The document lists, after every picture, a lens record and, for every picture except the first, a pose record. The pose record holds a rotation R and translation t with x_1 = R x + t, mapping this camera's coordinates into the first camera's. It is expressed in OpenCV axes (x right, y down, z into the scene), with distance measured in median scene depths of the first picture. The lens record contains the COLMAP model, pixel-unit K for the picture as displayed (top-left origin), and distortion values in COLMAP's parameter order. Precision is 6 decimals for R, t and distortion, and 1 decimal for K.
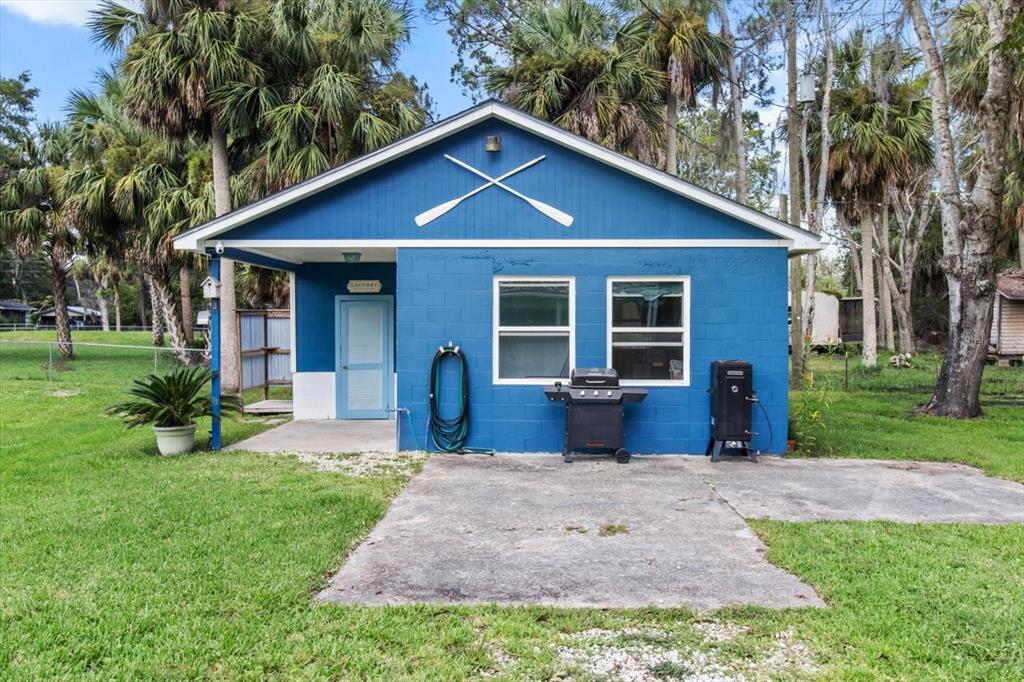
lens RADIAL K [[860.7, 0, 512.0], [0, 860.7, 341.0], [0, 0, 1]] dist [-0.000579, -0.002828]
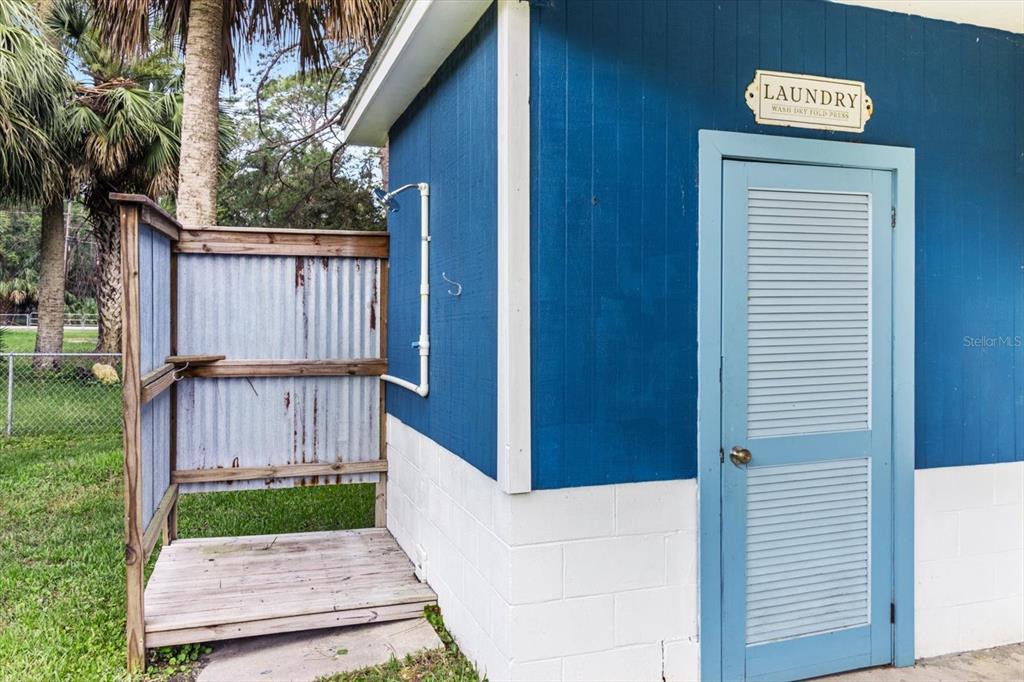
lens RADIAL K [[833.9, 0, 512.3], [0, 833.9, 316.2], [0, 0, 1]] dist [0.005640, -0.009084]
pose [[0.931228, 0.010229, 0.364294, -0.231121], [-0.002878, 0.999781, -0.020715, -0.000489], [-0.364427, 0.018242, 0.931053, 0.576916]]
